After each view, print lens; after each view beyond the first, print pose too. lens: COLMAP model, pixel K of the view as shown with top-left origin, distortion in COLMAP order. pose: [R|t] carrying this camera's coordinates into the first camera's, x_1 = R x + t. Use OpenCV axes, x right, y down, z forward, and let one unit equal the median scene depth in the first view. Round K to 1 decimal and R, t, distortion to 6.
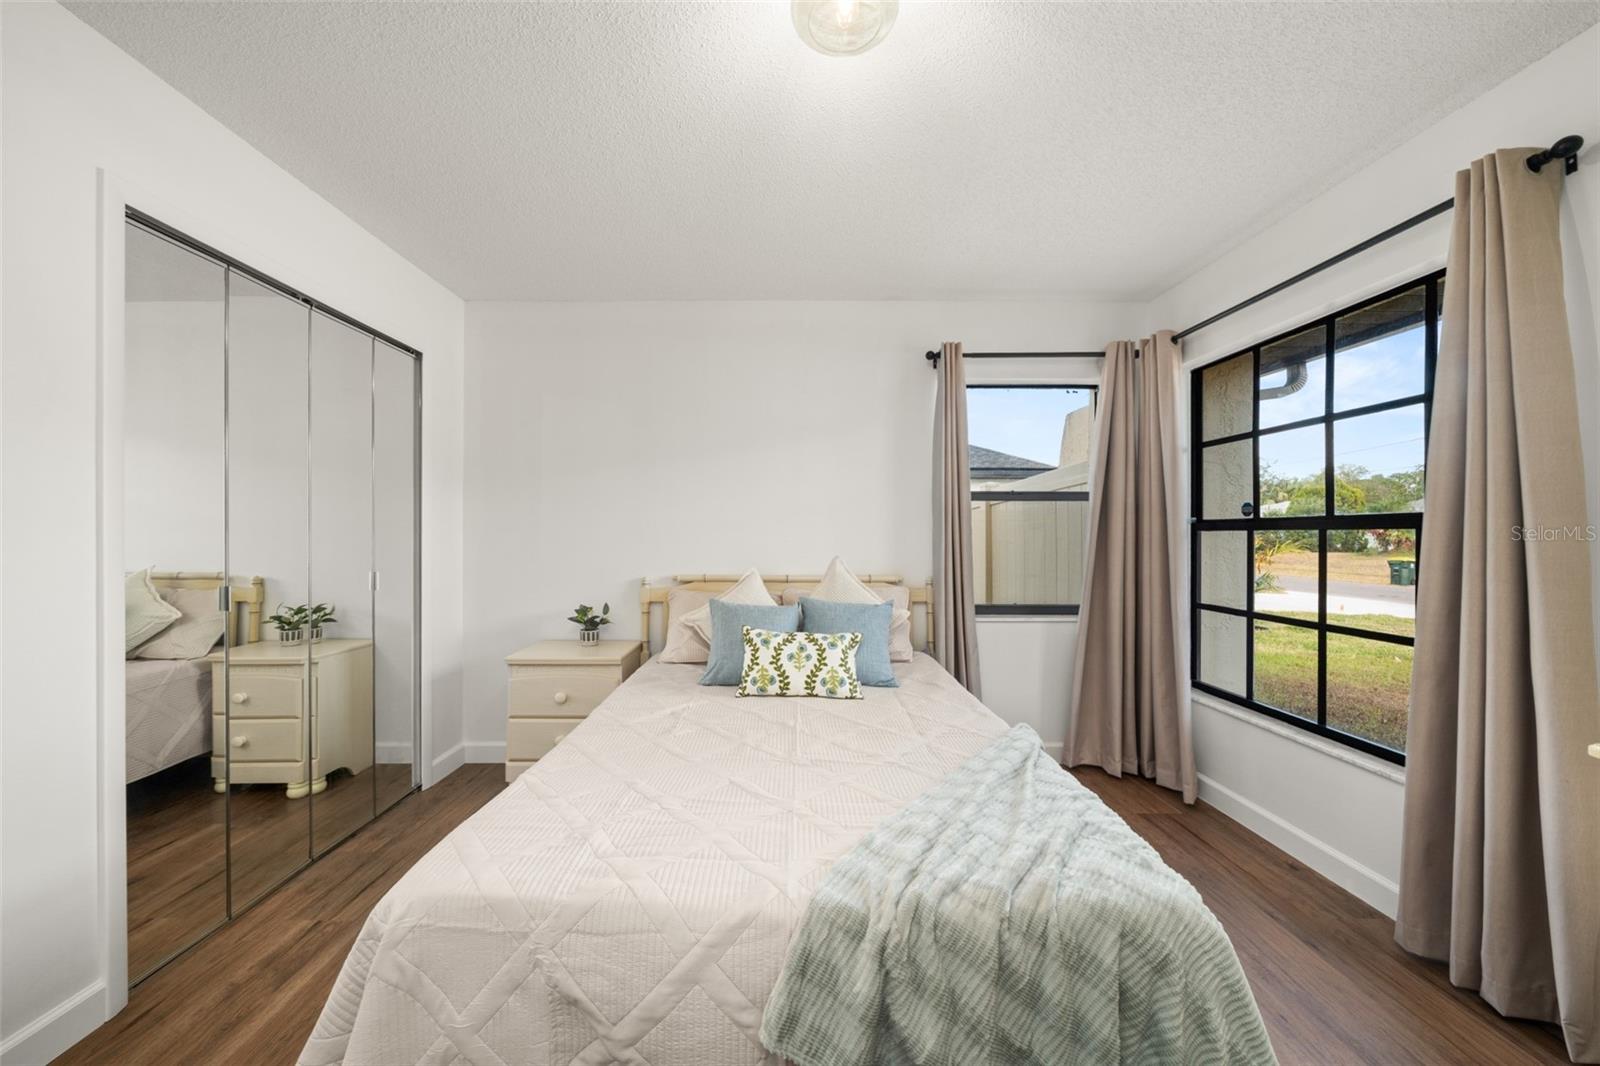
lens RADIAL K [[562.6, 0, 773.1], [0, 562.6, 535.1], [0, 0, 1]] dist [-0.005922, -0.000089]
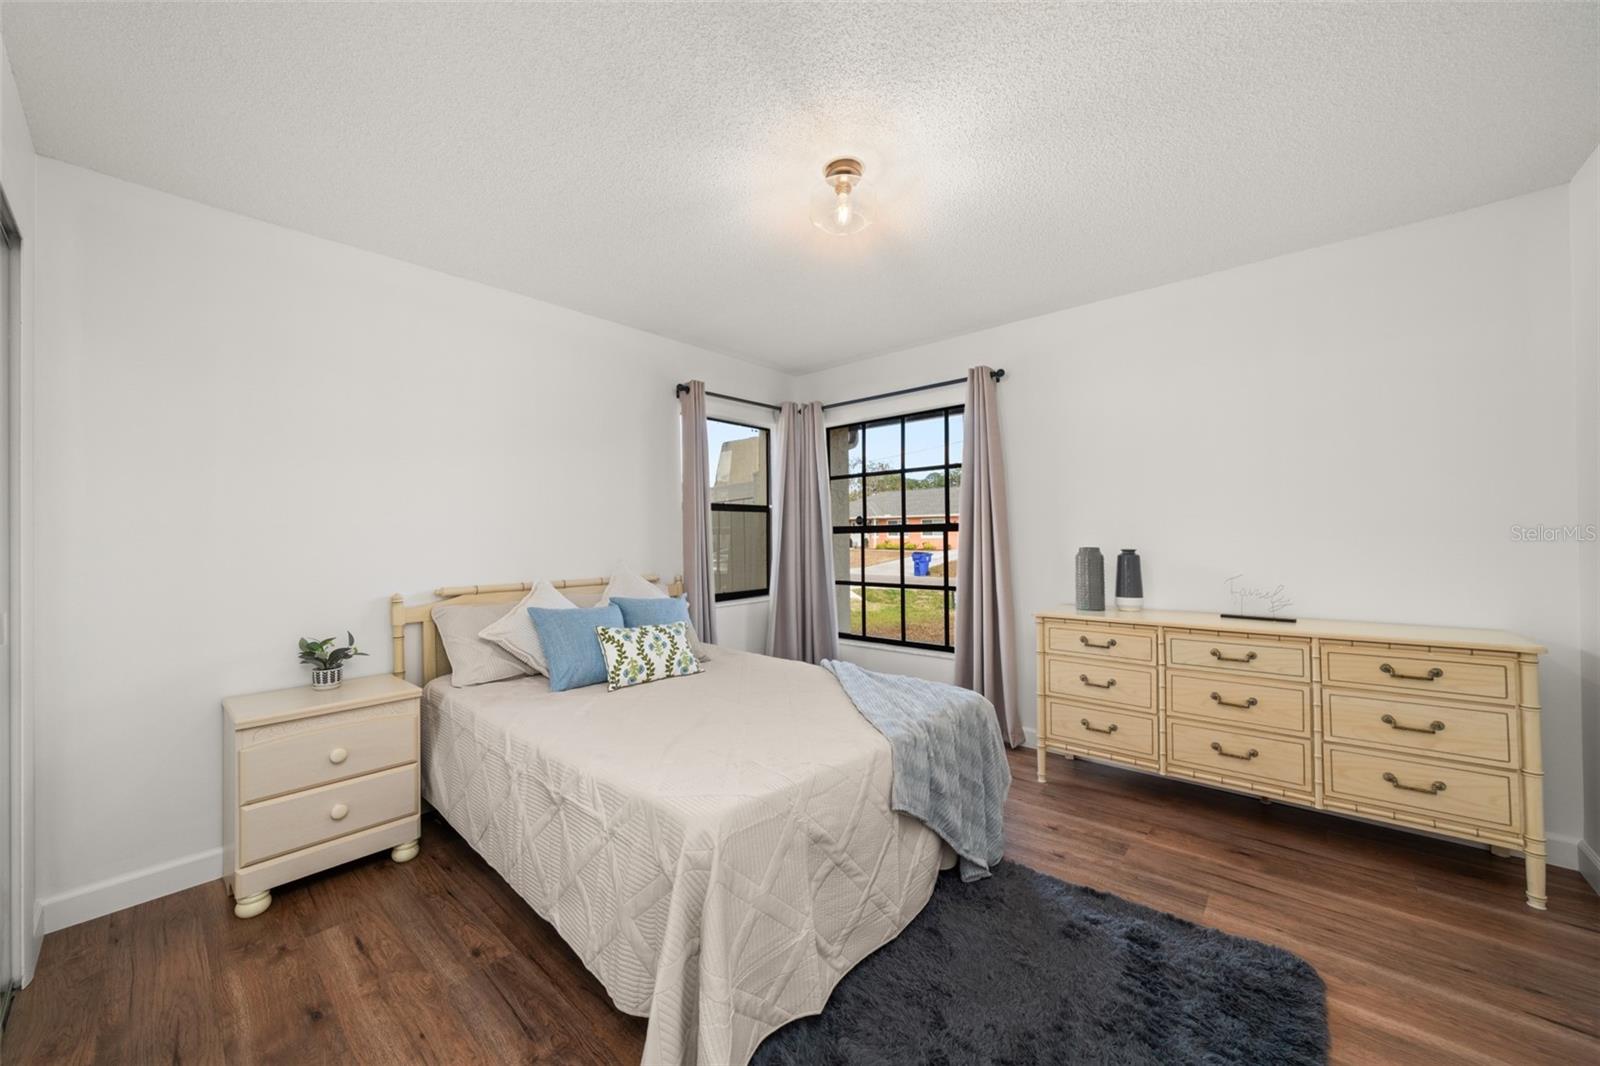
lens RADIAL K [[613.7, 0, 787.0], [0, 613.7, 539.0], [0, 0, 1]] dist [-0.000419, -0.000119]
pose [[0.657164, -0.012574, 0.753643, -0.722231], [0.015198, 0.999879, 0.003430, -0.000987], [-0.753595, 0.009199, 0.657275, -0.023739]]
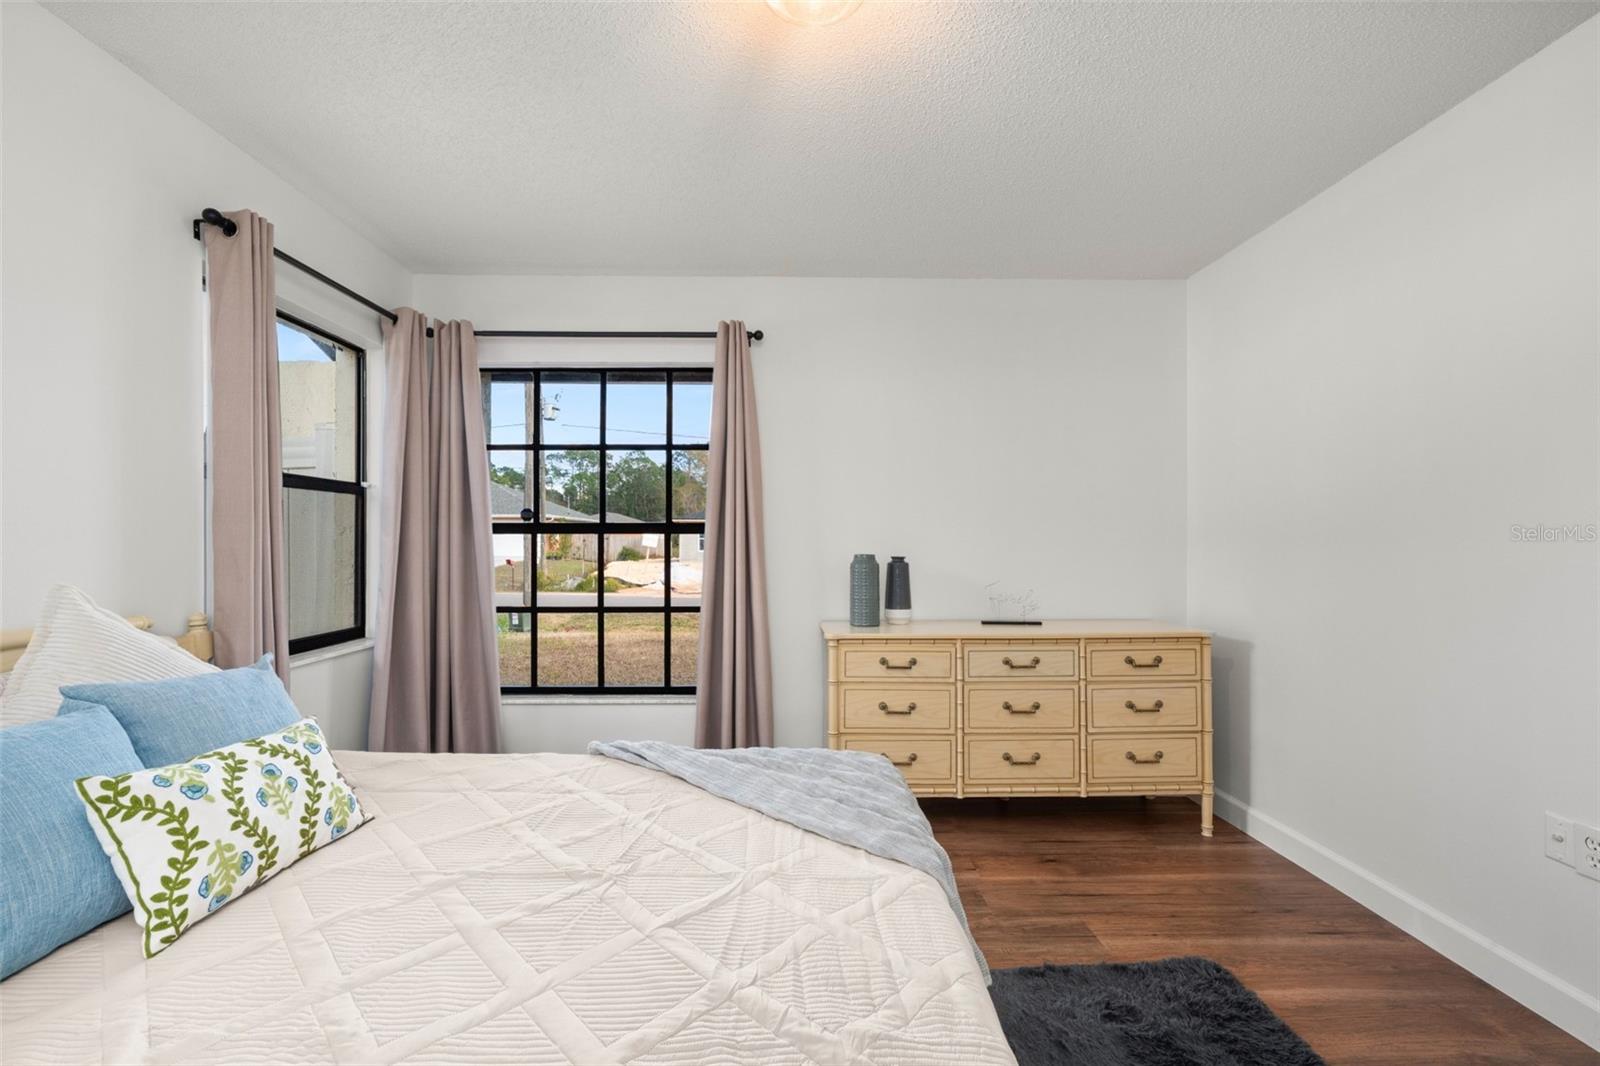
lens RADIAL K [[672.0, 0, 799.3], [0, 672.0, 545.9], [0, 0, 1]] dist [-0.000544, 0.000387]
pose [[-0.039795, -0.010438, 0.999153, -0.544059], [0.000757, 0.999945, 0.010476, 0.002224], [-0.999208, 0.001173, -0.039785, 0.577560]]
